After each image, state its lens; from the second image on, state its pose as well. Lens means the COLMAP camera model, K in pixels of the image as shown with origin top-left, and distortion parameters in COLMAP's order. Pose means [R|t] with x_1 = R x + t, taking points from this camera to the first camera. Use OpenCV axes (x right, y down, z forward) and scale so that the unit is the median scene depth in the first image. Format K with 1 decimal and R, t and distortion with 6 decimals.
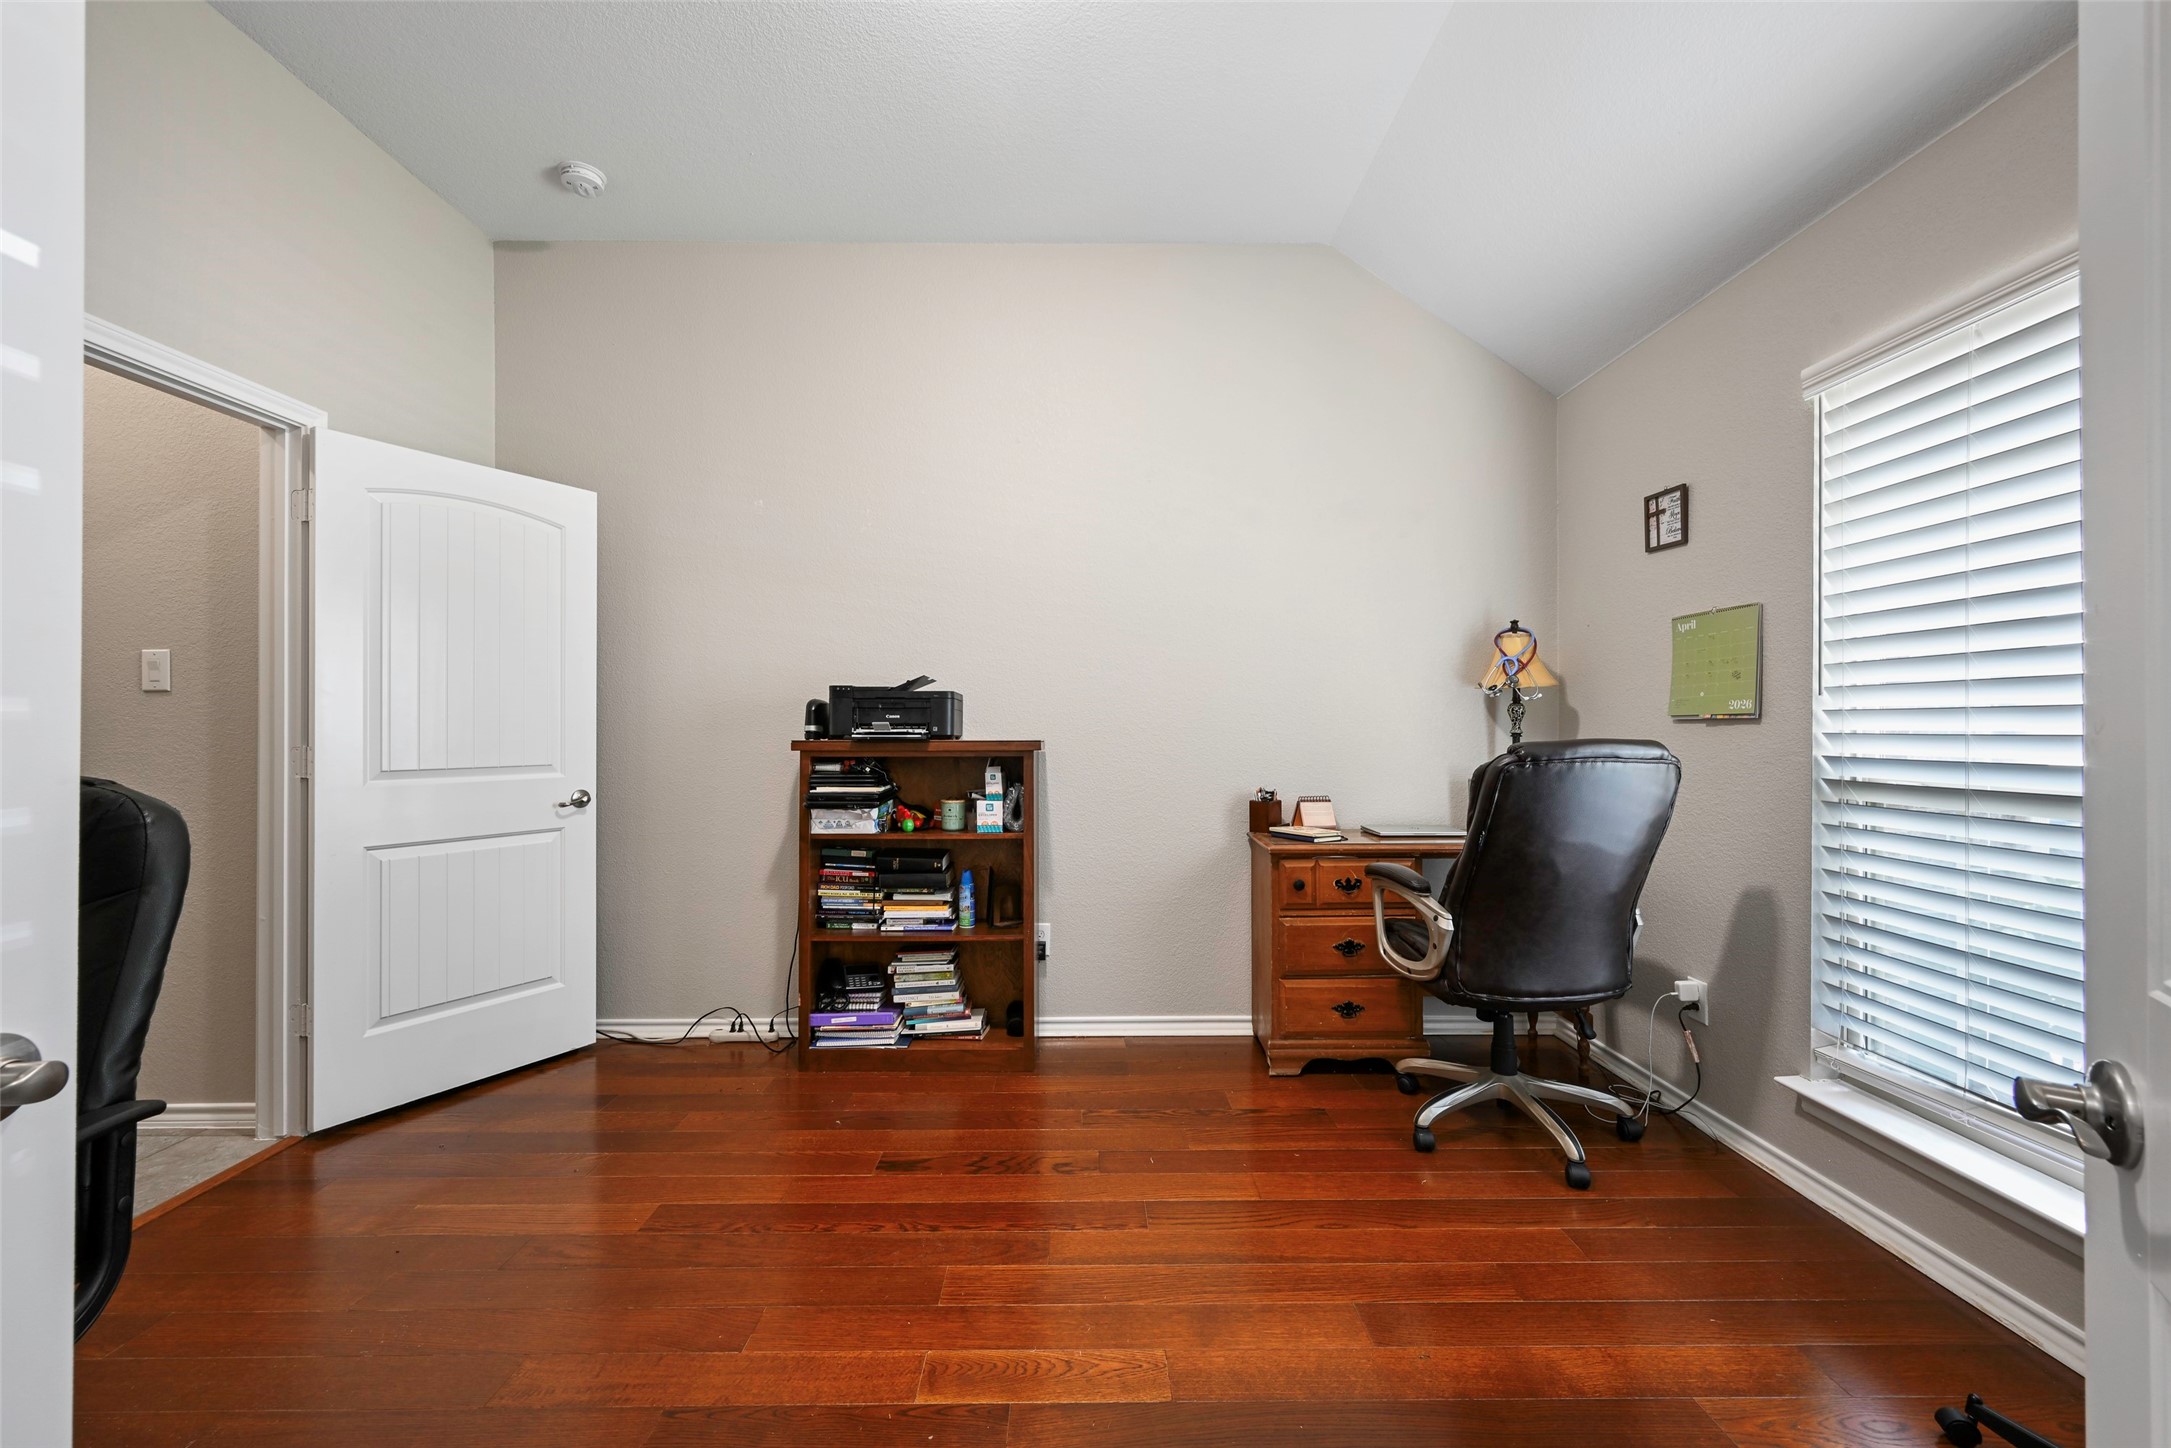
lens RADIAL K [[862.0, 0, 1085.2], [0, 862.0, 726.0], [0, 0, 1]] dist [0.000598, 0.000798]
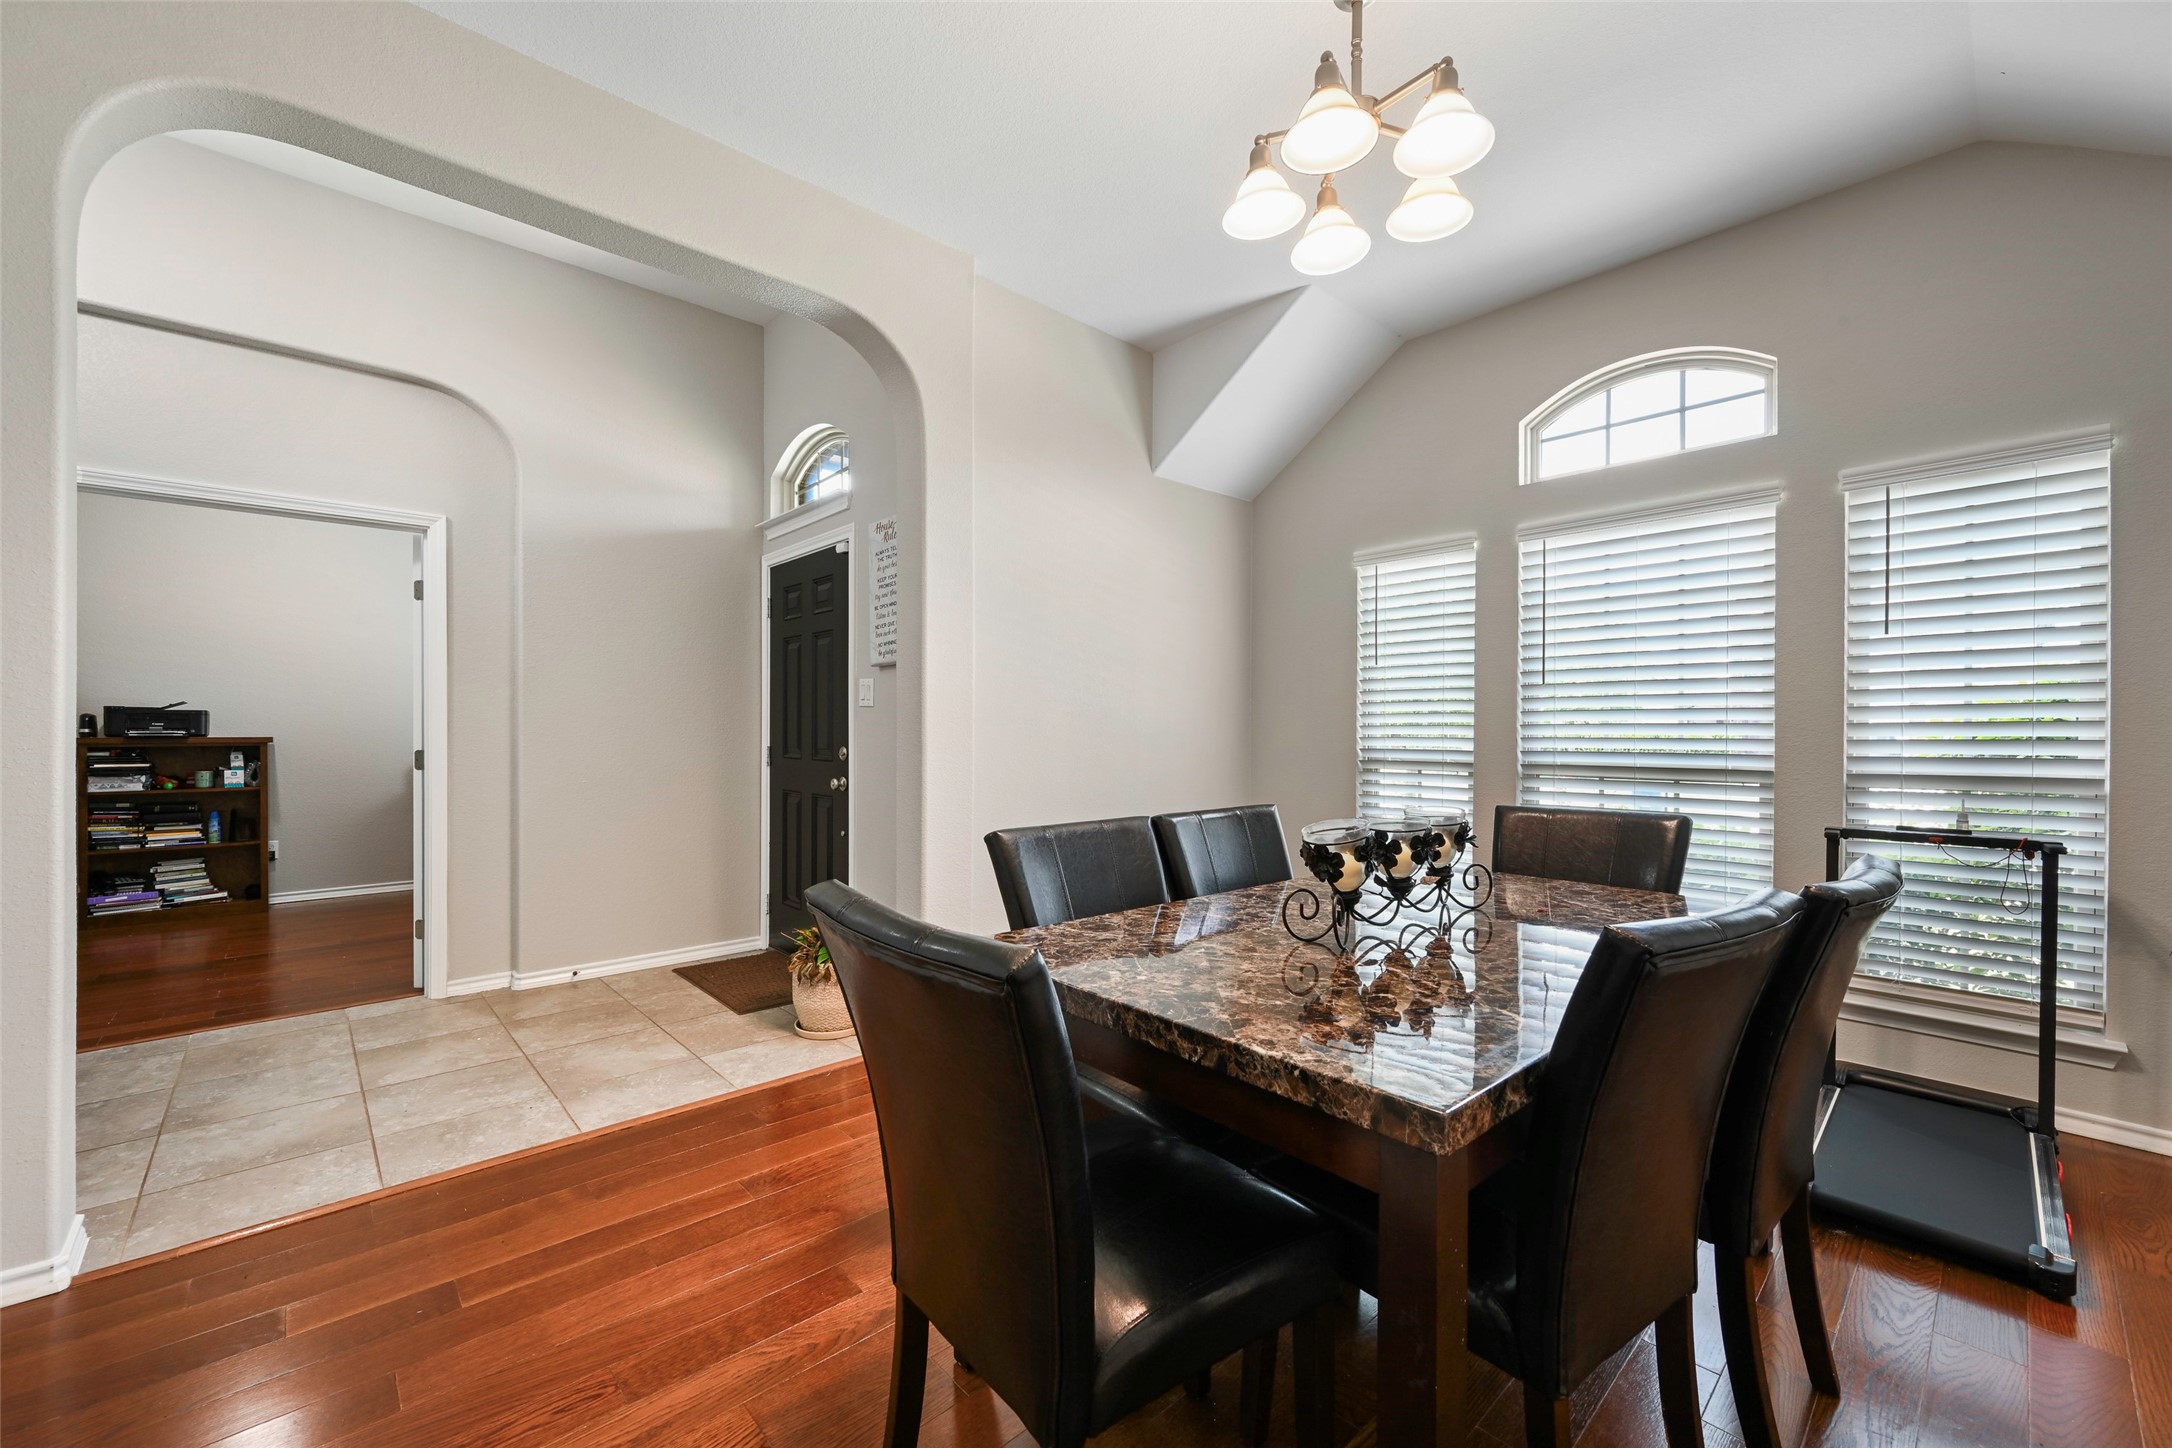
lens RADIAL K [[862.4, 0, 1087.8], [0, 862.4, 731.7], [0, 0, 1]] dist [0.000598, 0.000798]
pose [[0.753244, -0.000181, 0.657741, 0.047862], [-0.004829, 0.999971, 0.005806, -0.014317], [-0.657723, -0.007549, 0.753222, -1.539749]]
